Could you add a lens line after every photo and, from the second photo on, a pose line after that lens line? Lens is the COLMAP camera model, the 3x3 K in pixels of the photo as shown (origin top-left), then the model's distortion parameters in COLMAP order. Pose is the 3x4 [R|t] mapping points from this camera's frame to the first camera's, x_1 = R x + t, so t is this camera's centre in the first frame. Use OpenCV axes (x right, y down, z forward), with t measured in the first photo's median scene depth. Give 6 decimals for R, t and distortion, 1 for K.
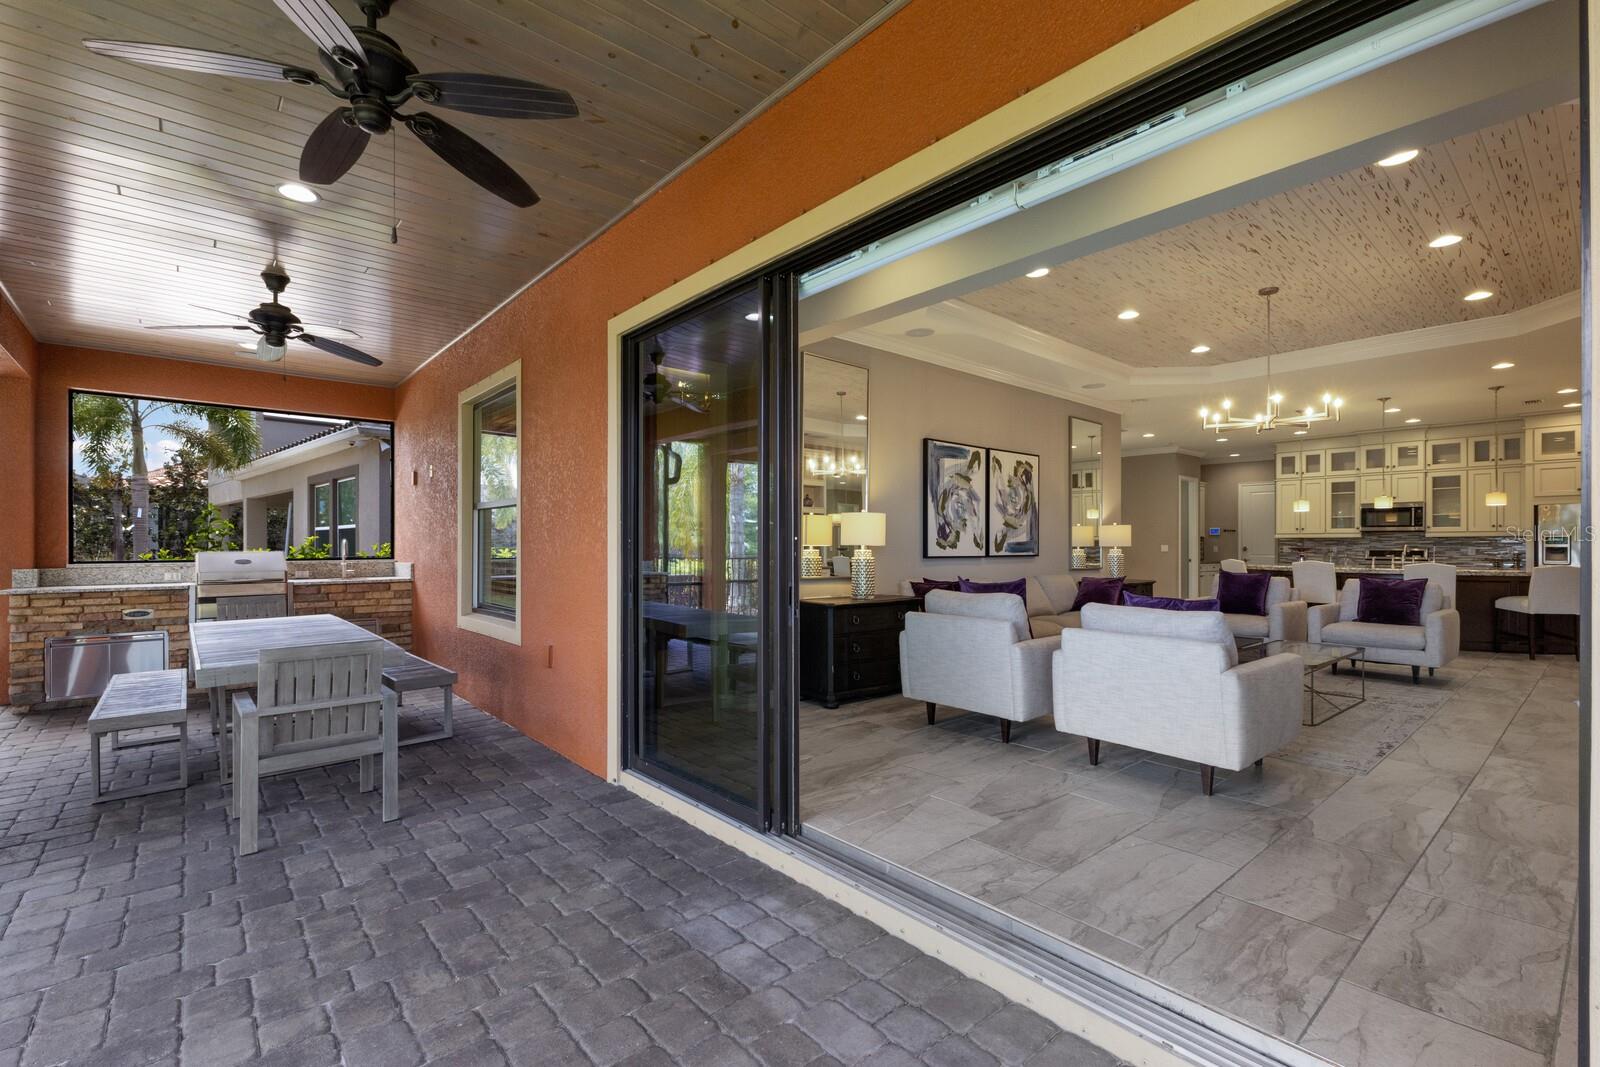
lens RADIAL K [[700.3, 0, 793.2], [0, 700.3, 559.9], [0, 0, 1]] dist [0.014946, -0.003308]
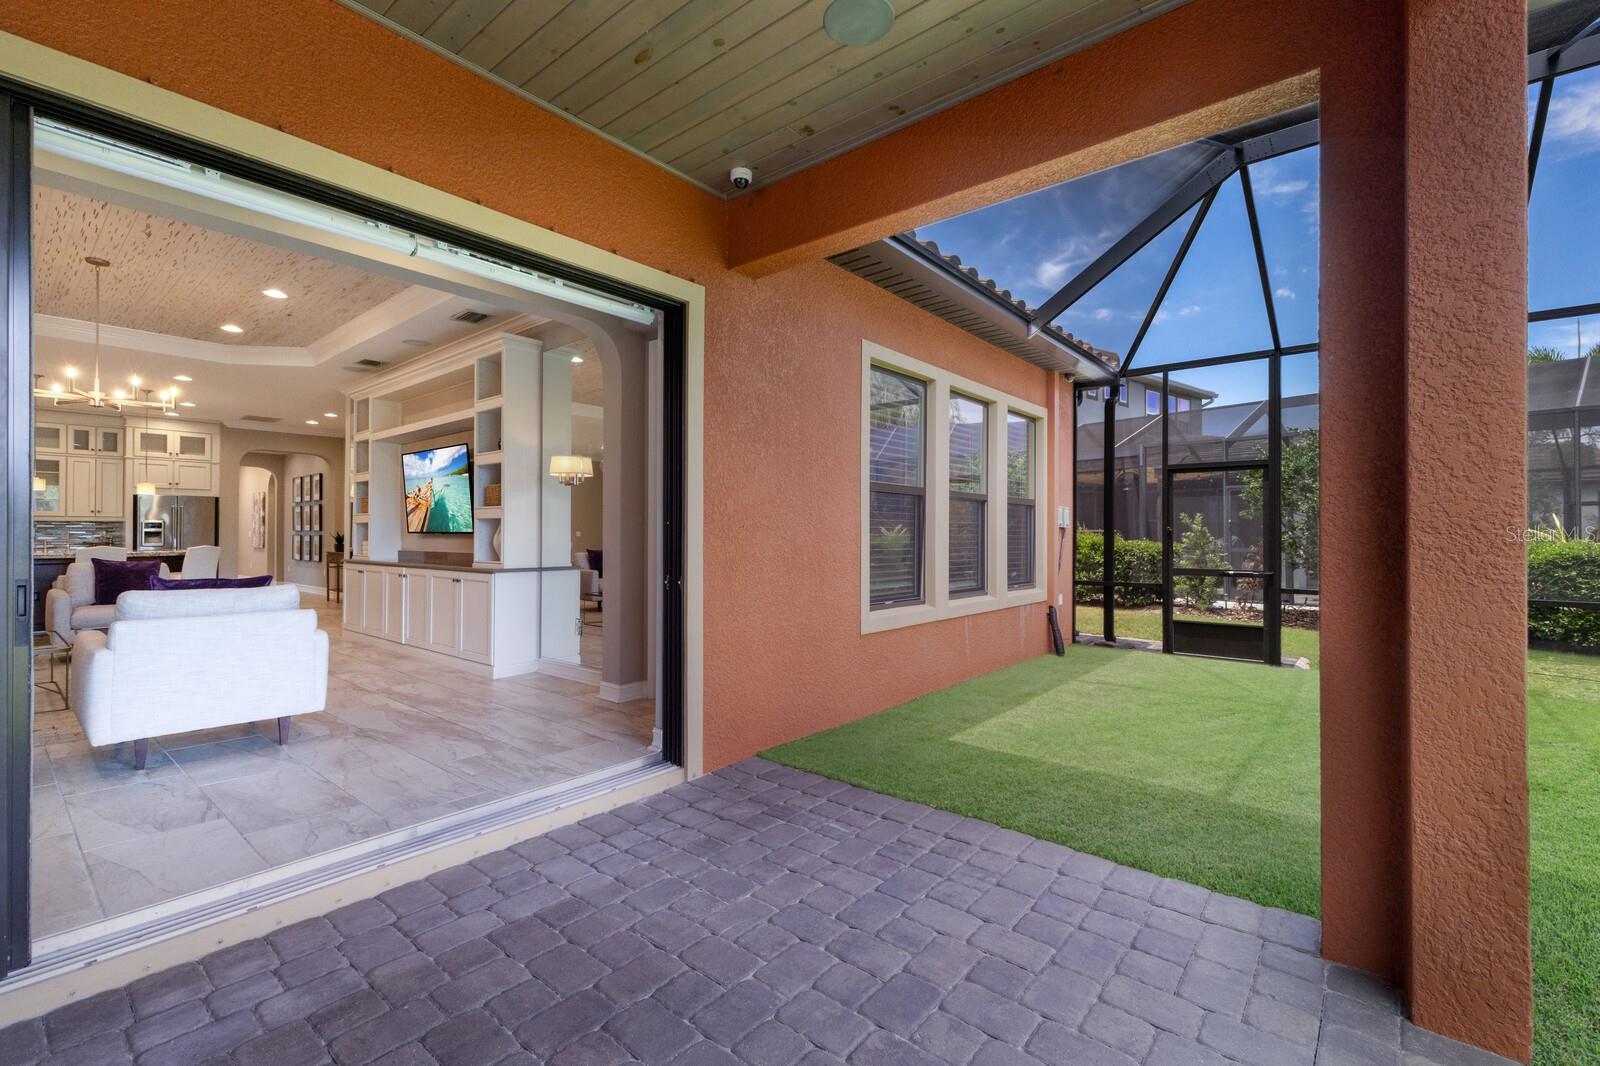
lens RADIAL K [[696.1, 0, 812.6], [0, 696.1, 529.2], [0, 0, 1]] dist [0.004046, -0.000072]
pose [[-0.168567, 0.006518, 0.985669, -0.408594], [0.018518, 0.999823, -0.003444, 0.002762], [-0.985516, 0.017672, -0.168657, 0.206380]]
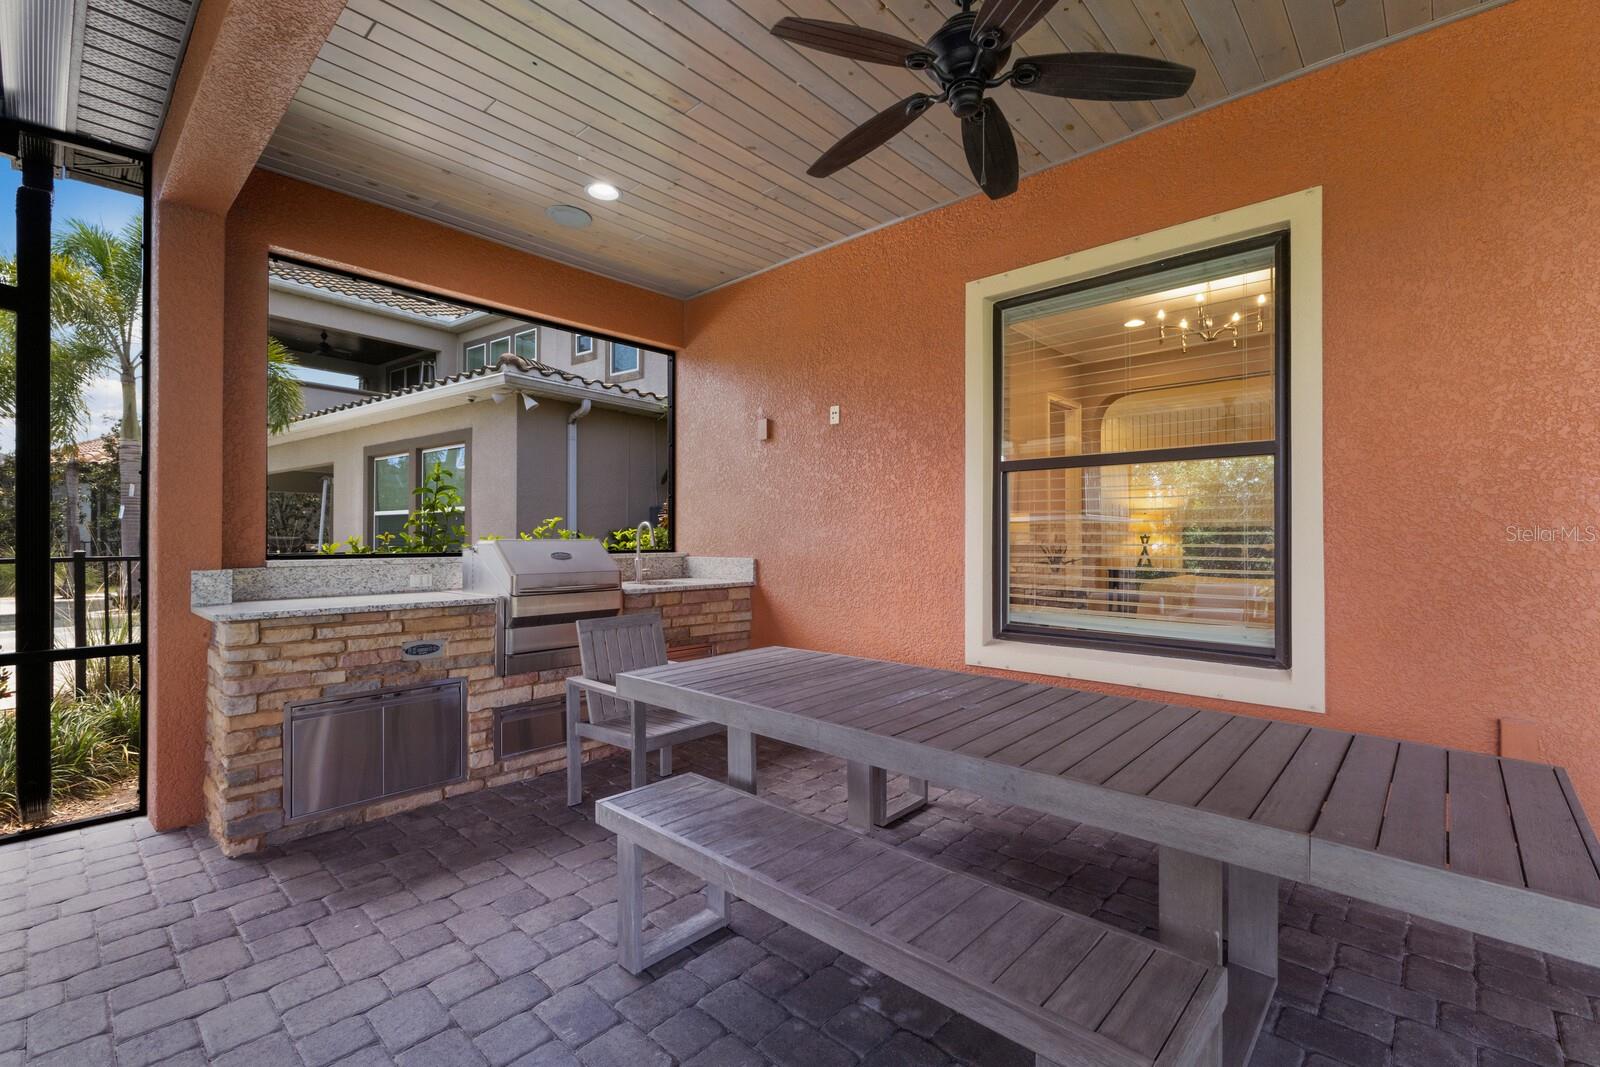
lens RADIAL K [[700.3, 0, 791.1], [0, 700.3, 535.9], [0, 0, 1]] dist [0.014946, -0.003308]
pose [[0.993695, 0.002868, 0.112083, -0.755970], [0.000061, 0.999659, -0.026121, 0.001376], [-0.112120, 0.025963, 0.993355, 0.448918]]
